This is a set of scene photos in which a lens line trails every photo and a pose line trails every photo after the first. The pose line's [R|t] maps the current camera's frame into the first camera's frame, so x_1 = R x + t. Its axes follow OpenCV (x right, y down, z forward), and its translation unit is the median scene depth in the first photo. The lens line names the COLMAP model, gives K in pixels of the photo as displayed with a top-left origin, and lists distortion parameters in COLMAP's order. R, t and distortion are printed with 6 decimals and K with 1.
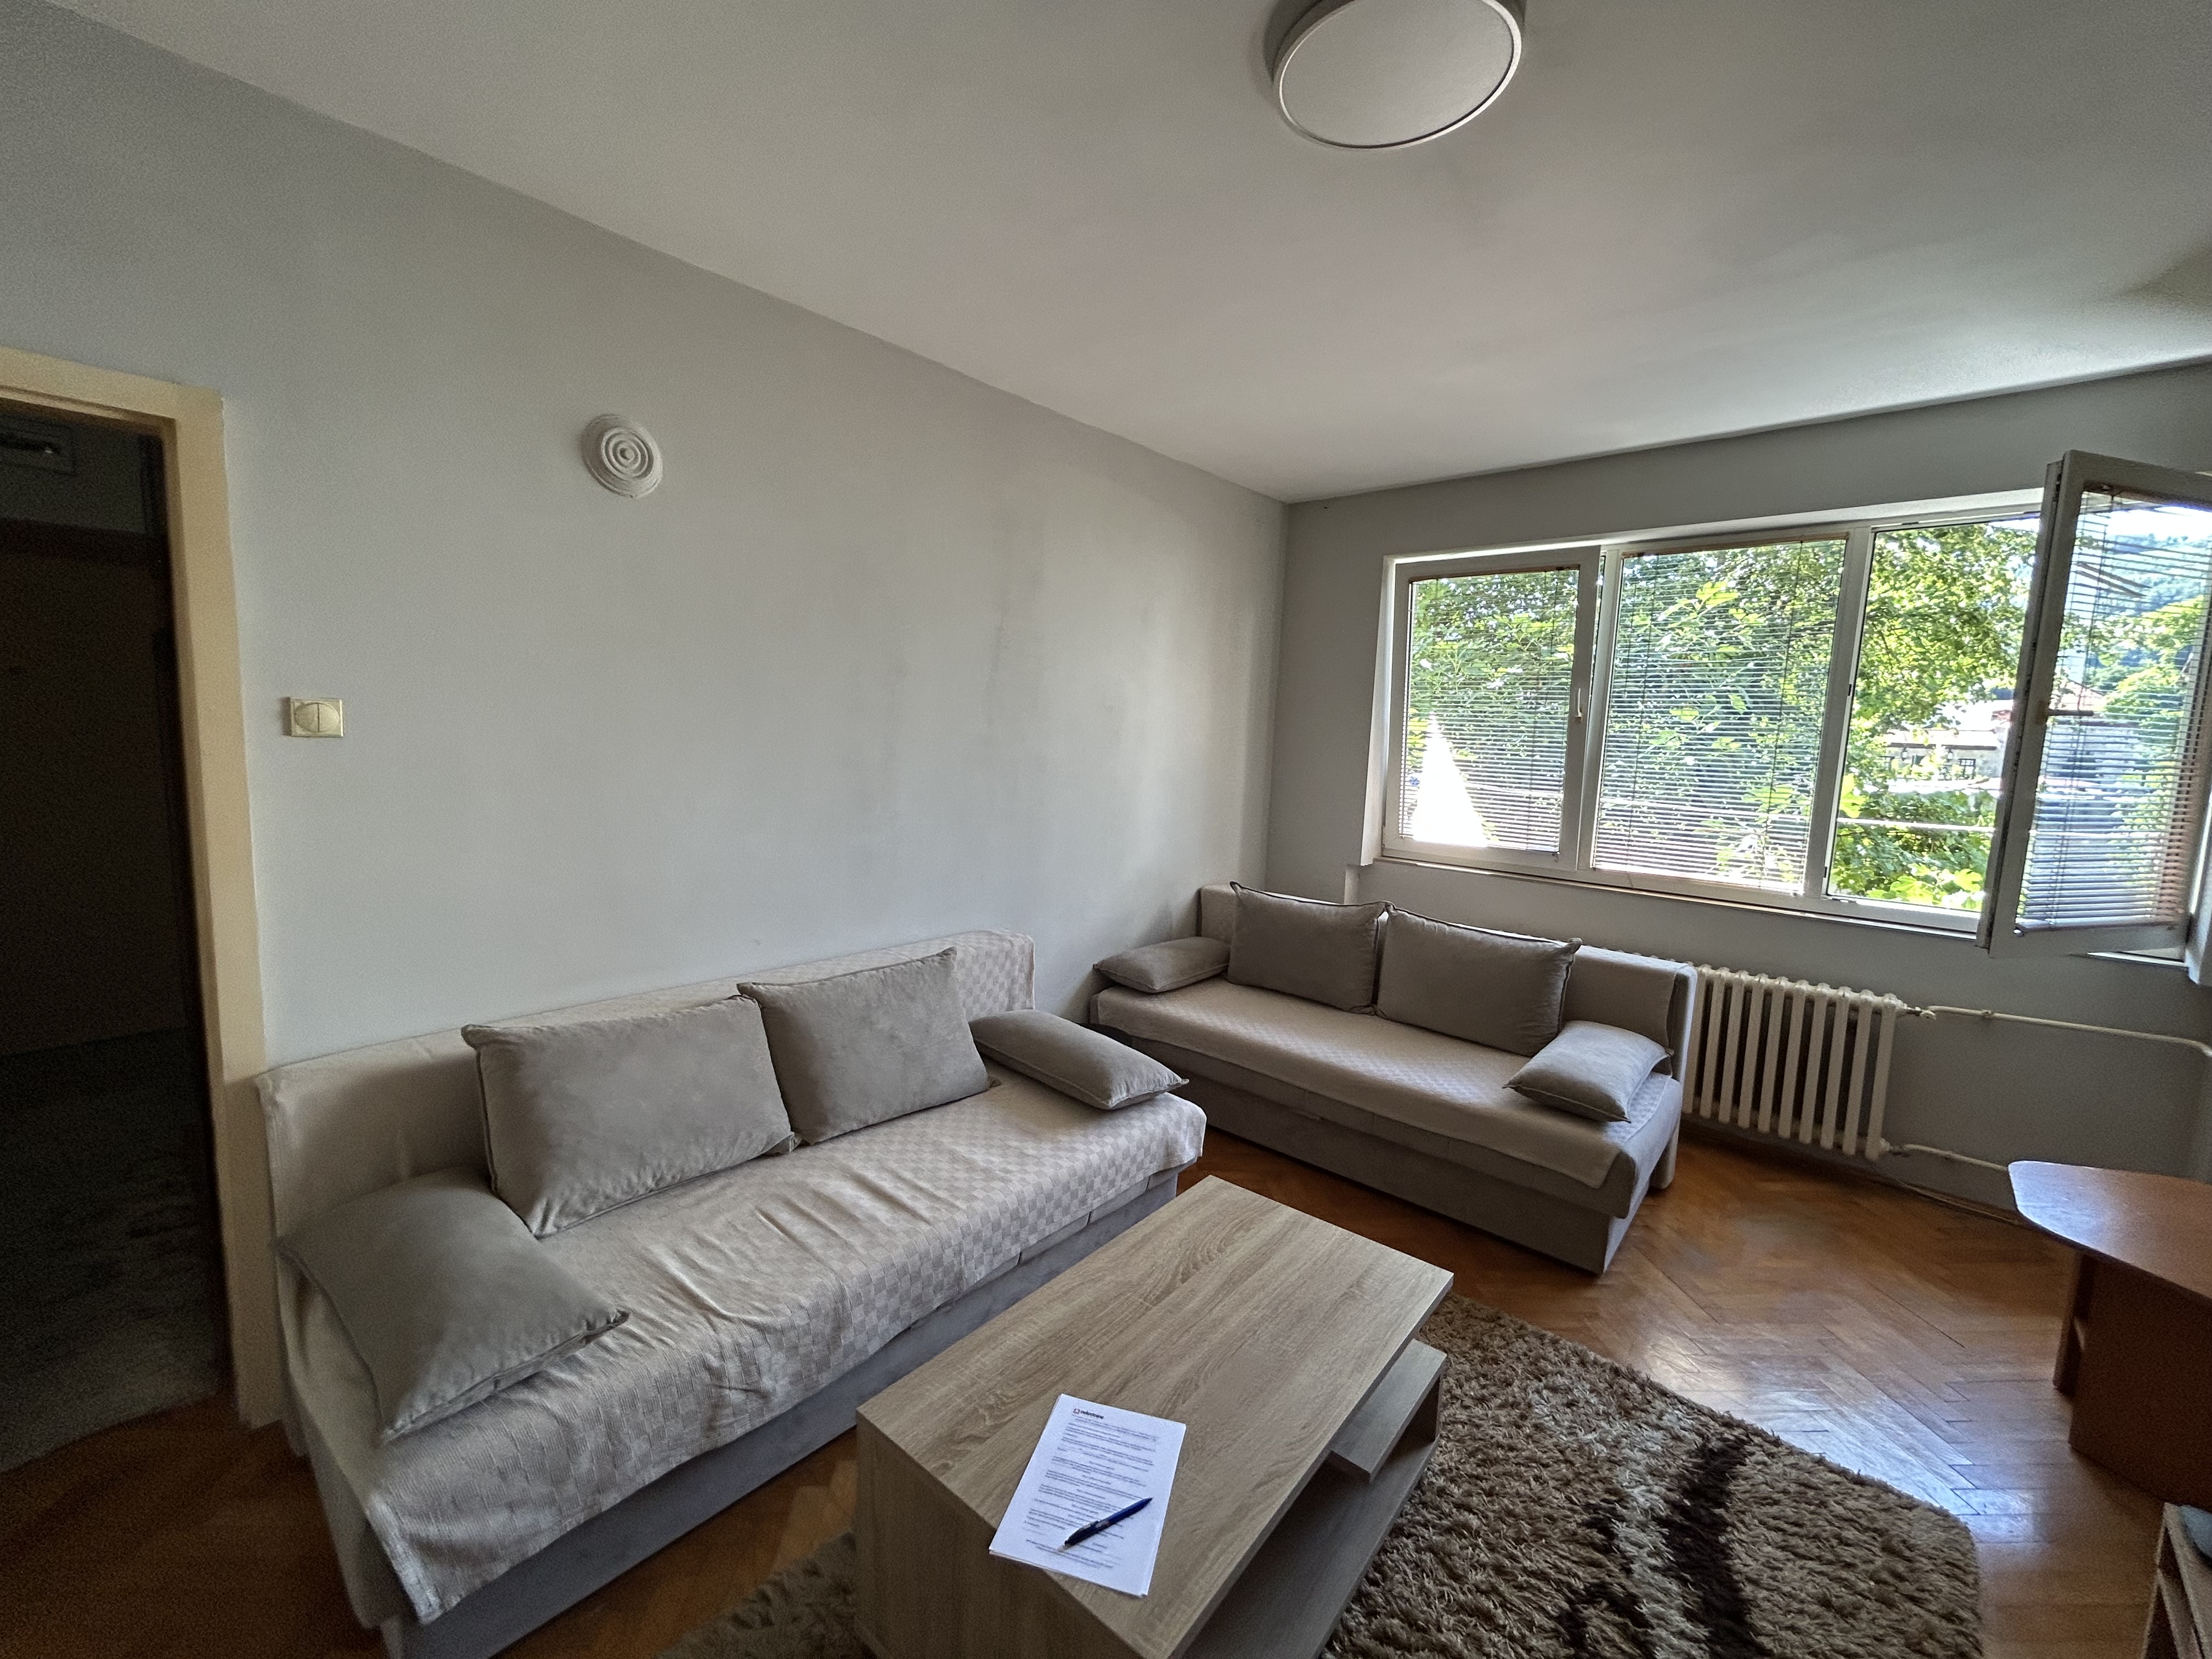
lens RADIAL K [[891.1, 0, 1100.7], [0, 891.1, 826.1], [0, 0, 1]] dist [0.000163, 0.000854]
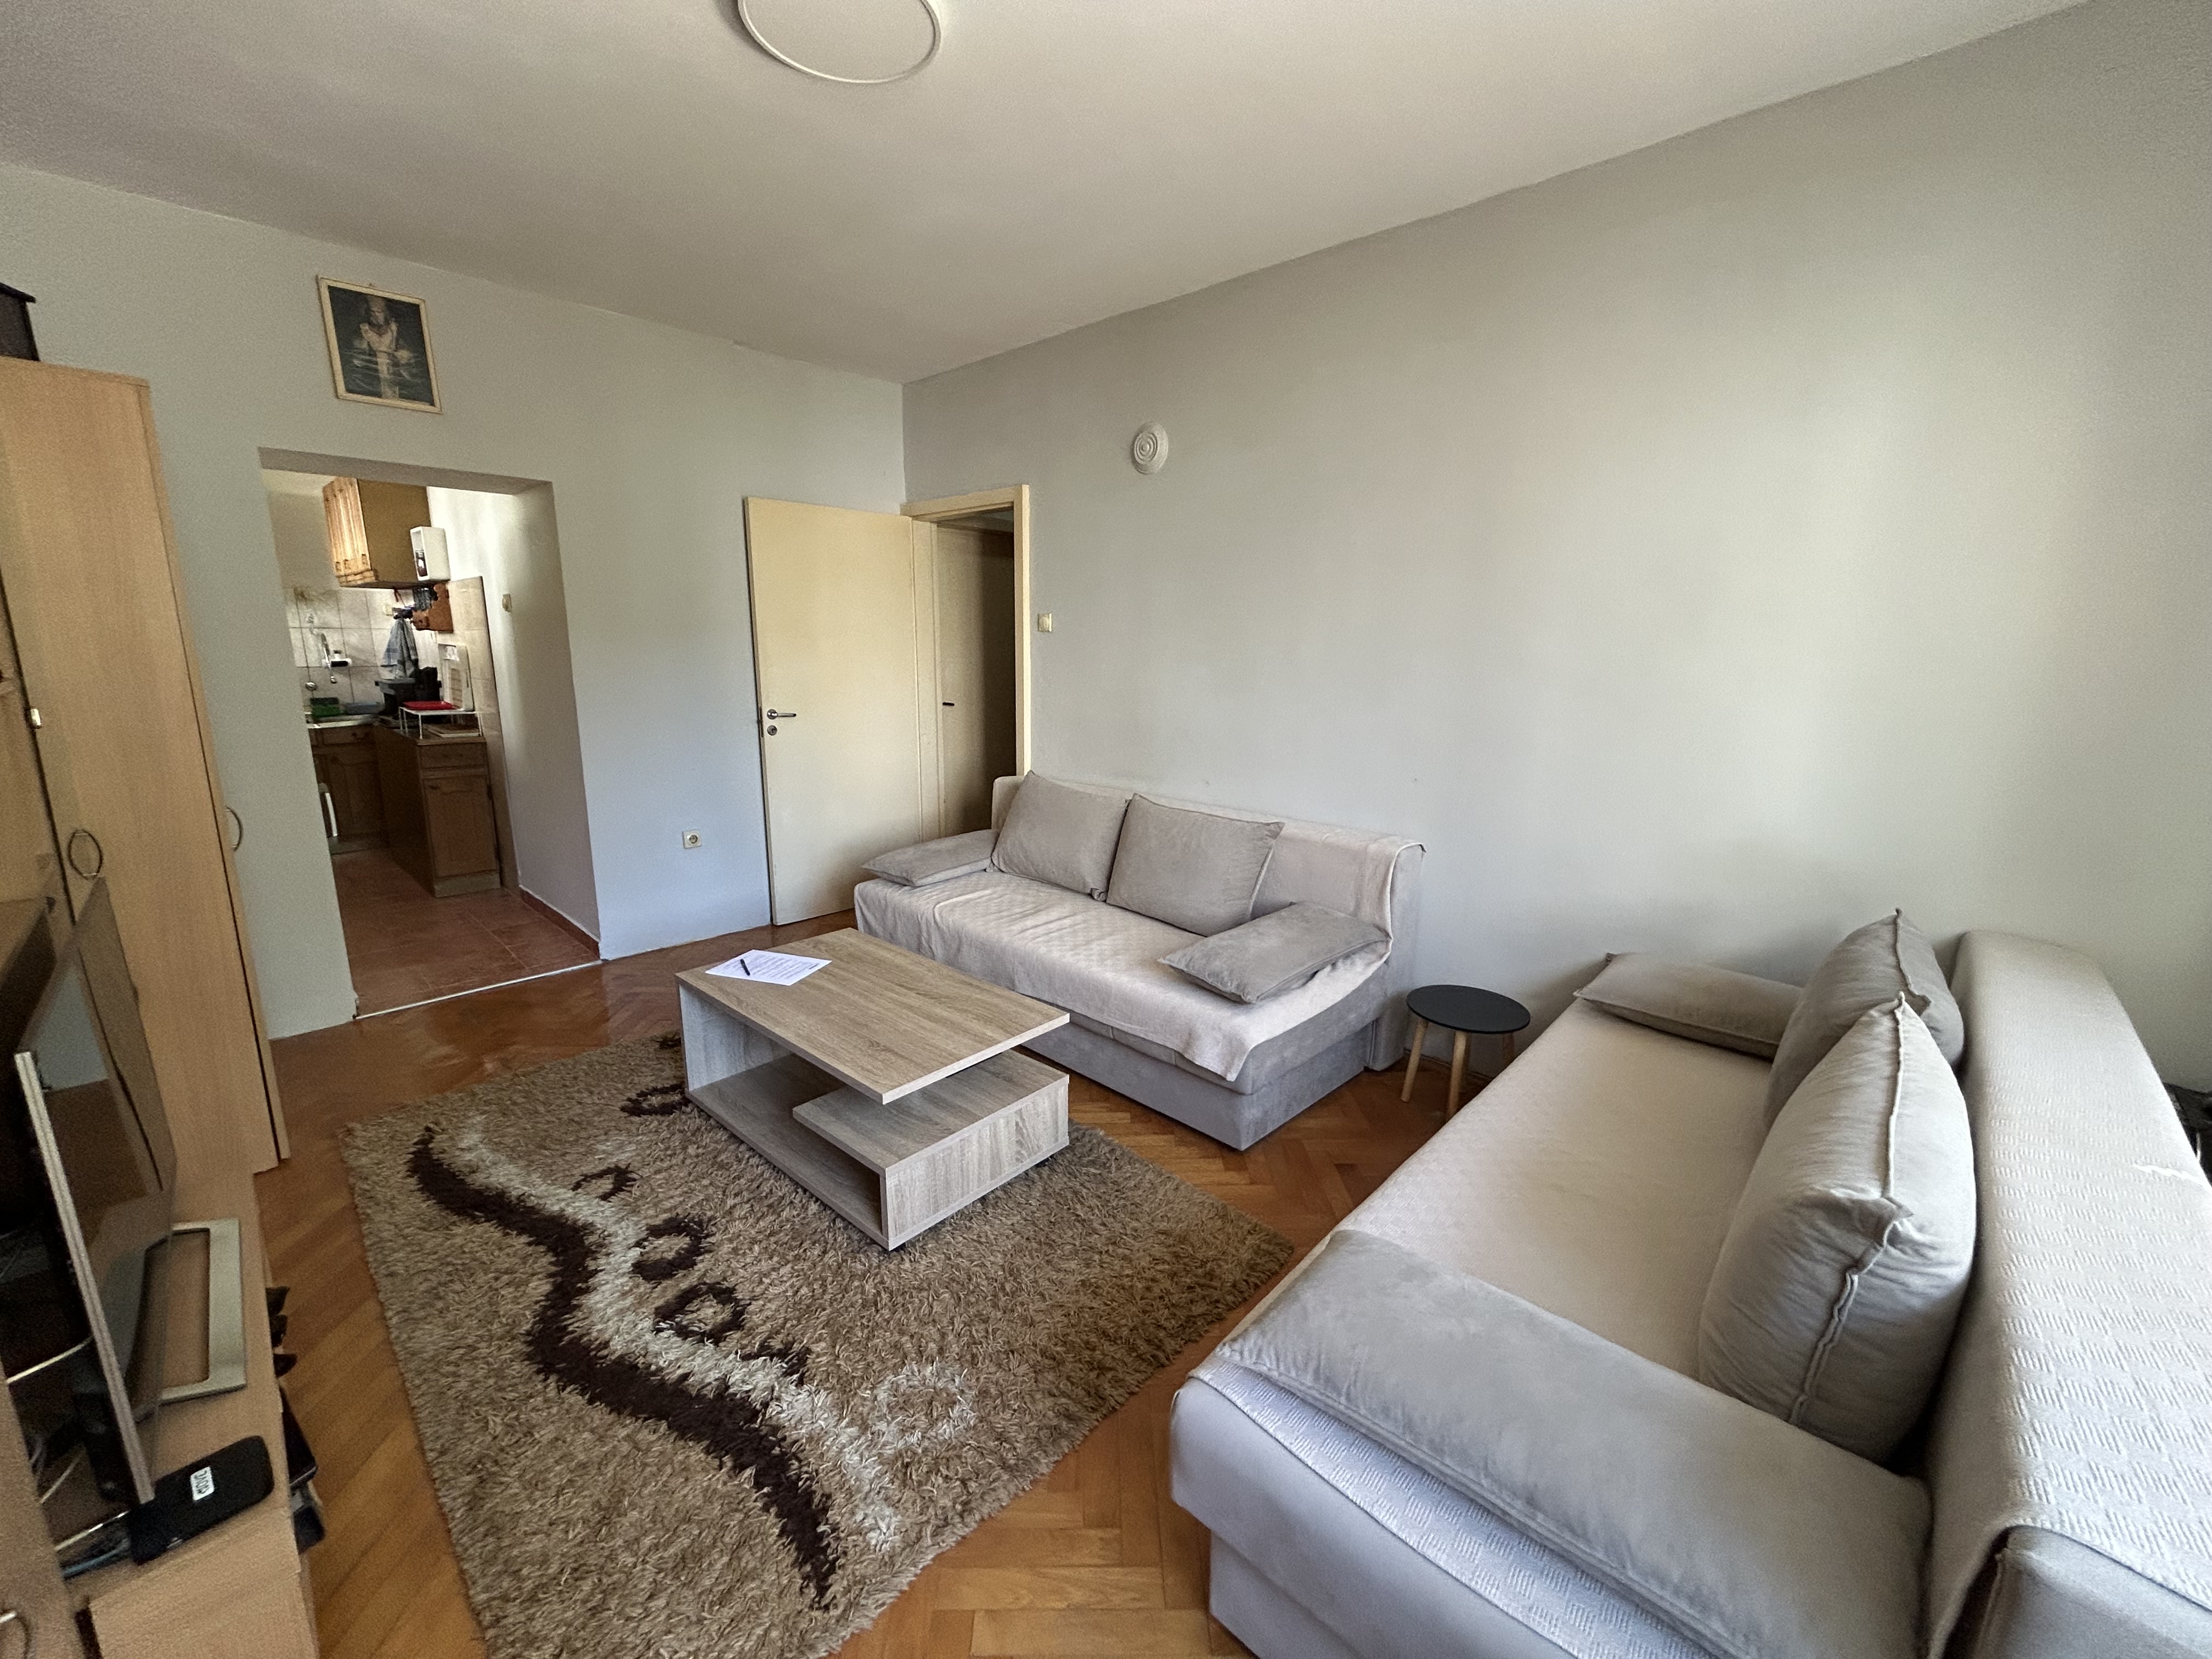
lens RADIAL K [[883.6, 0, 1100.6], [0, 883.6, 828.2], [0, 0, 1]] dist [0.001348, 0.000213]
pose [[-0.029613, 0.171674, -0.984709, 1.276709], [-0.125105, 0.976758, 0.174050, -0.020730], [0.991701, 0.128346, -0.007447, 1.141632]]
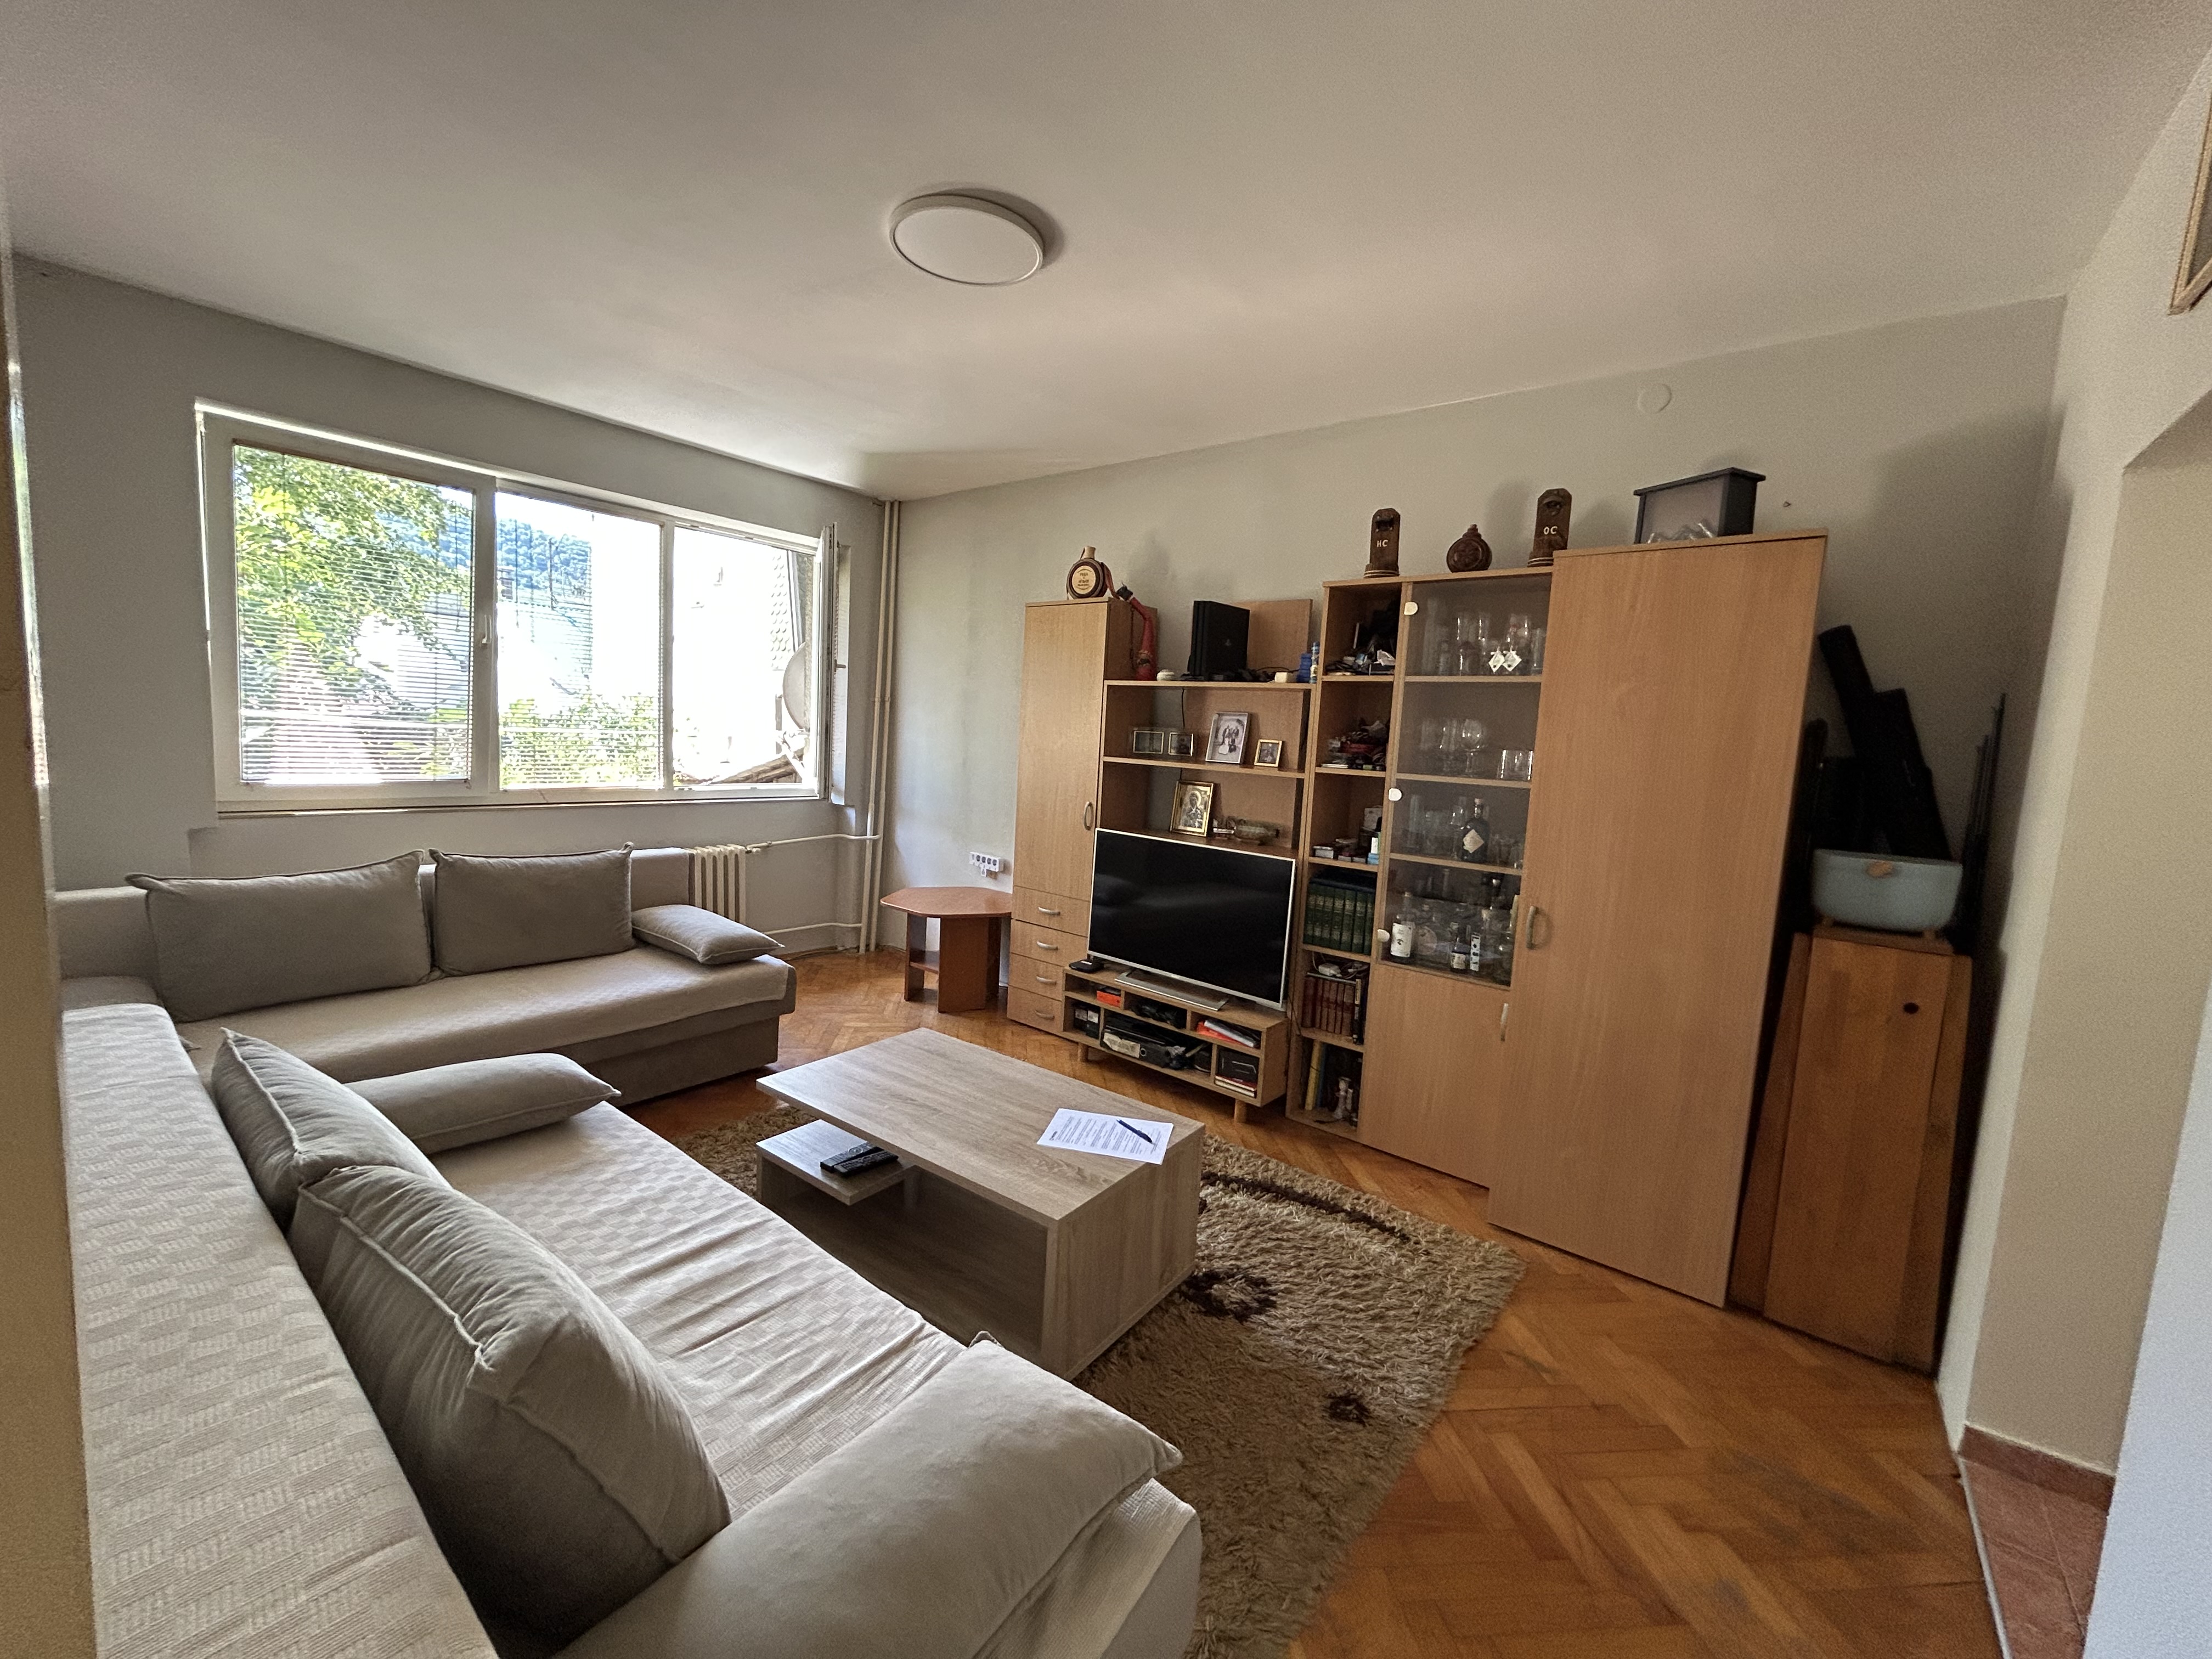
lens RADIAL K [[883.6, 0, 1100.6], [0, 883.6, 828.2], [0, 0, 1]] dist [0.001348, 0.000213]
pose [[-0.047336, -0.148492, 0.987780, -1.016519], [0.059133, 0.986738, 0.151170, -0.049815], [-0.997127, 0.065566, -0.037927, 0.684118]]
